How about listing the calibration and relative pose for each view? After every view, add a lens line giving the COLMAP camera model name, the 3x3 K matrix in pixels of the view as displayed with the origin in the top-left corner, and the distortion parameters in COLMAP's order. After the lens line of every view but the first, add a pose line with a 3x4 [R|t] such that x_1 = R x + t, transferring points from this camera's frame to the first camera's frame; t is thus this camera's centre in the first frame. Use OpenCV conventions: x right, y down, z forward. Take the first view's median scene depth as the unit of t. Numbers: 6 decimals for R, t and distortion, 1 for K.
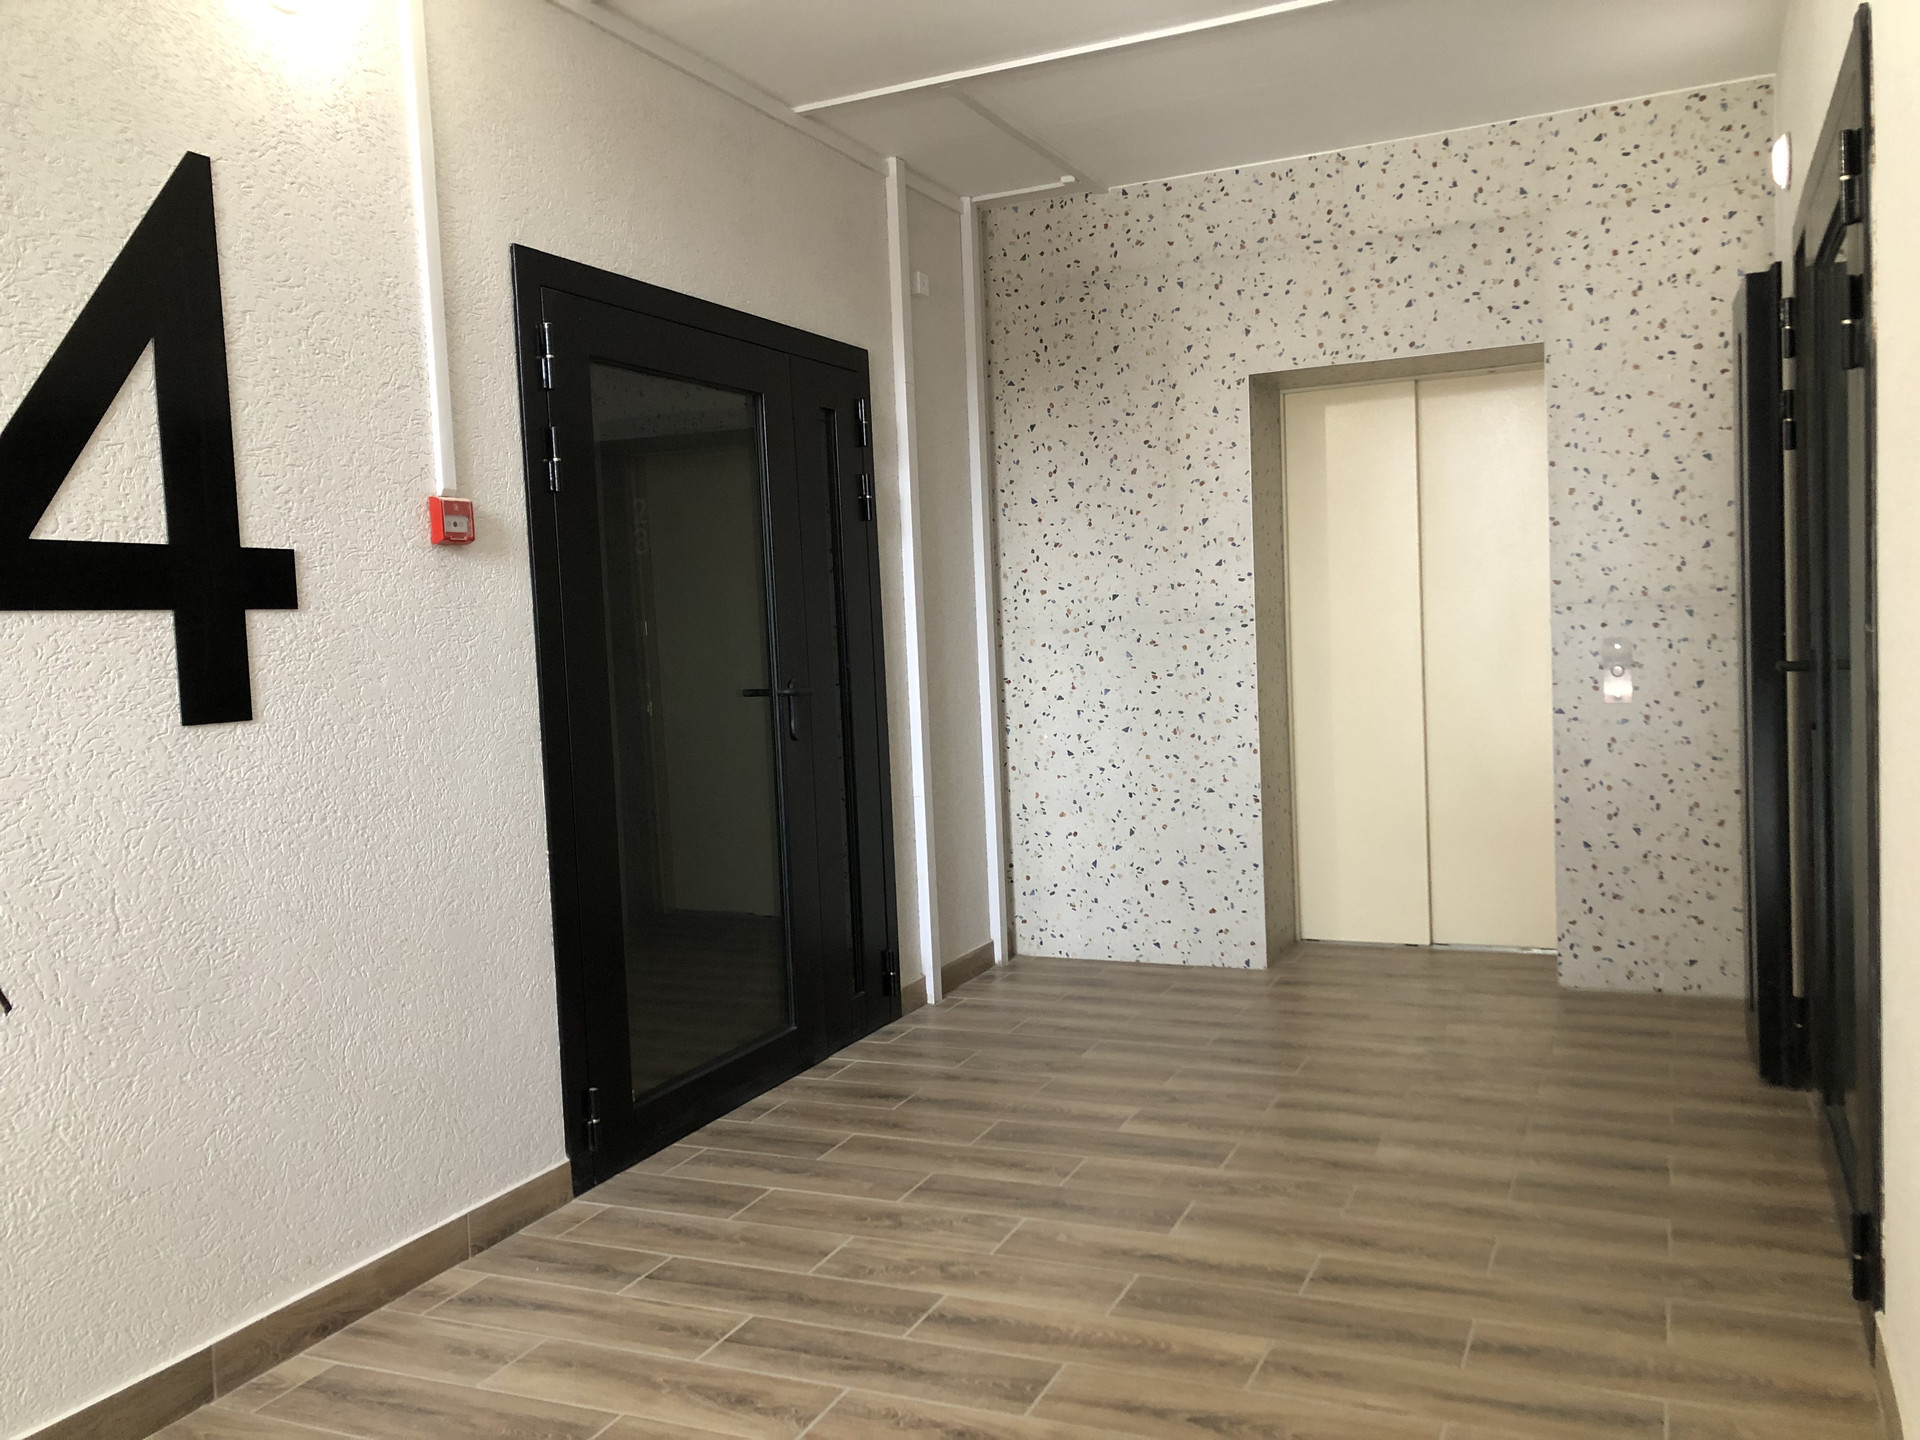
lens RADIAL K [[1564.8, 0, 963.7], [0, 1564.8, 728.1], [0, 0, 1]] dist [0.050537, -0.053505]
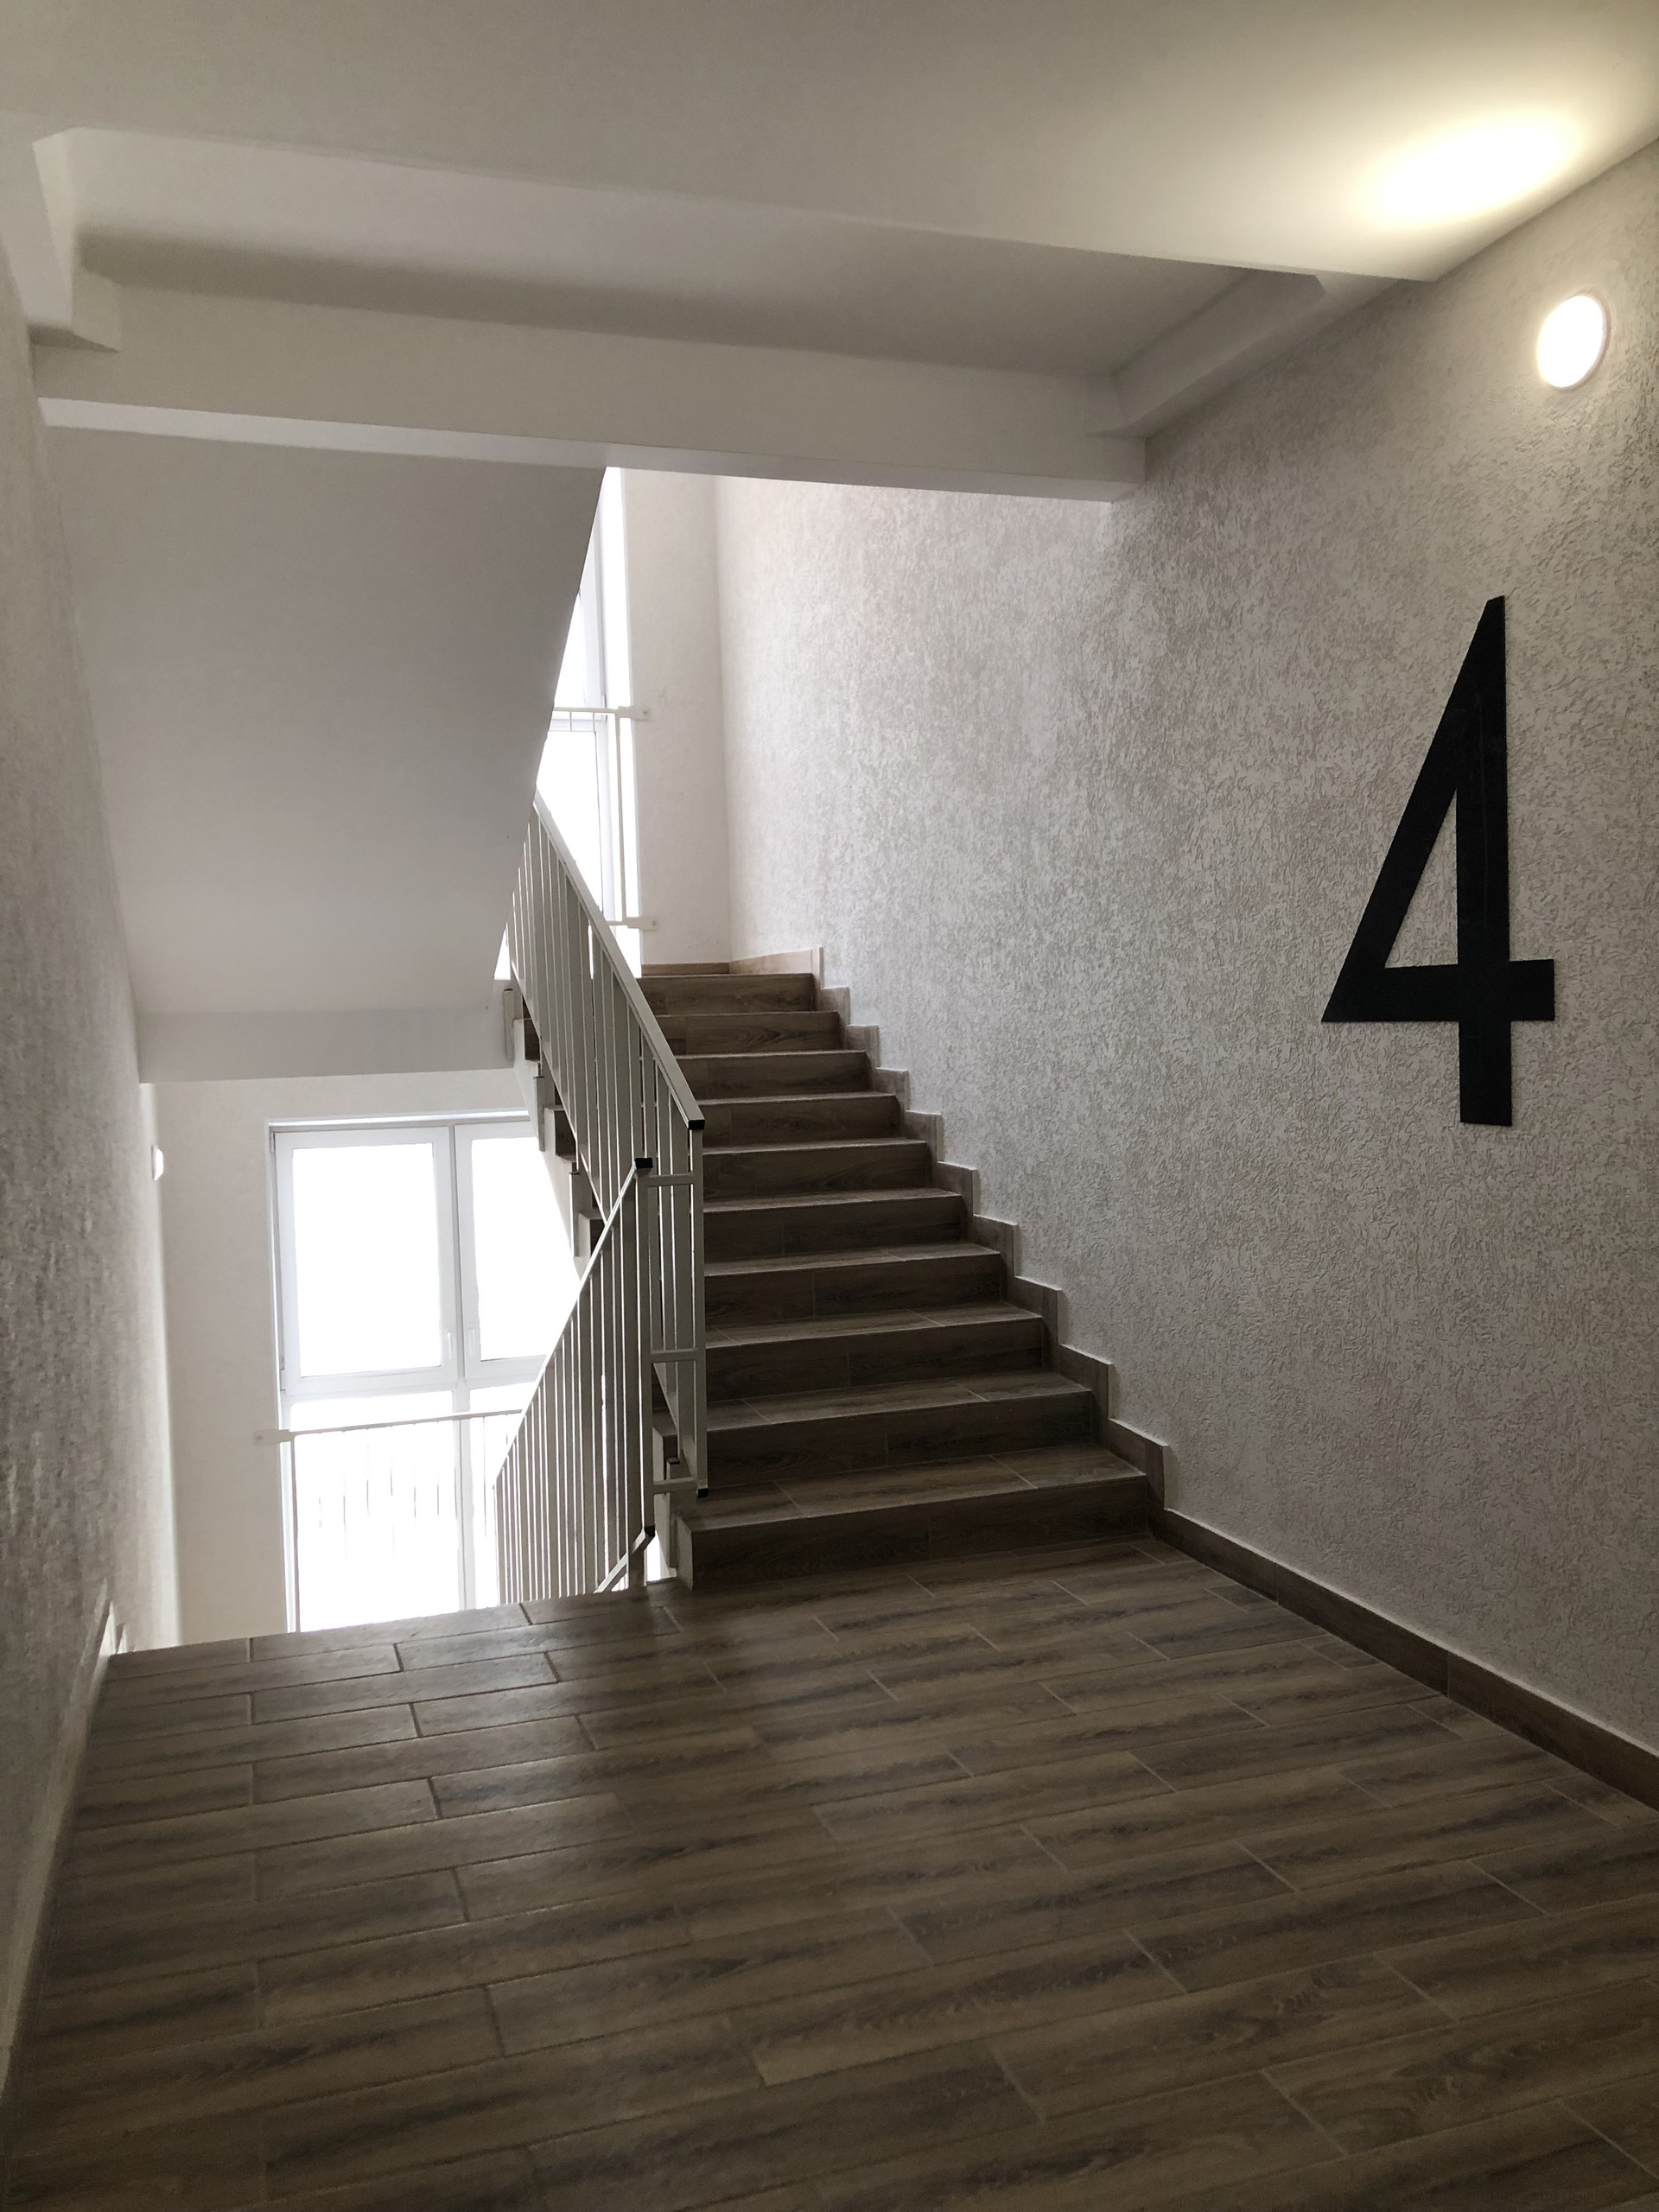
lens RADIAL K [[1802.7, 0, 831.7], [0, 1802.7, 1099.0], [0, 0, 1]] dist [0.050537, -0.053505]
pose [[-0.729226, 0.102196, -0.676599, 0.688962], [0.021690, 0.991740, 0.126419, -0.184635], [0.683929, 0.077512, -0.725419, 1.555492]]
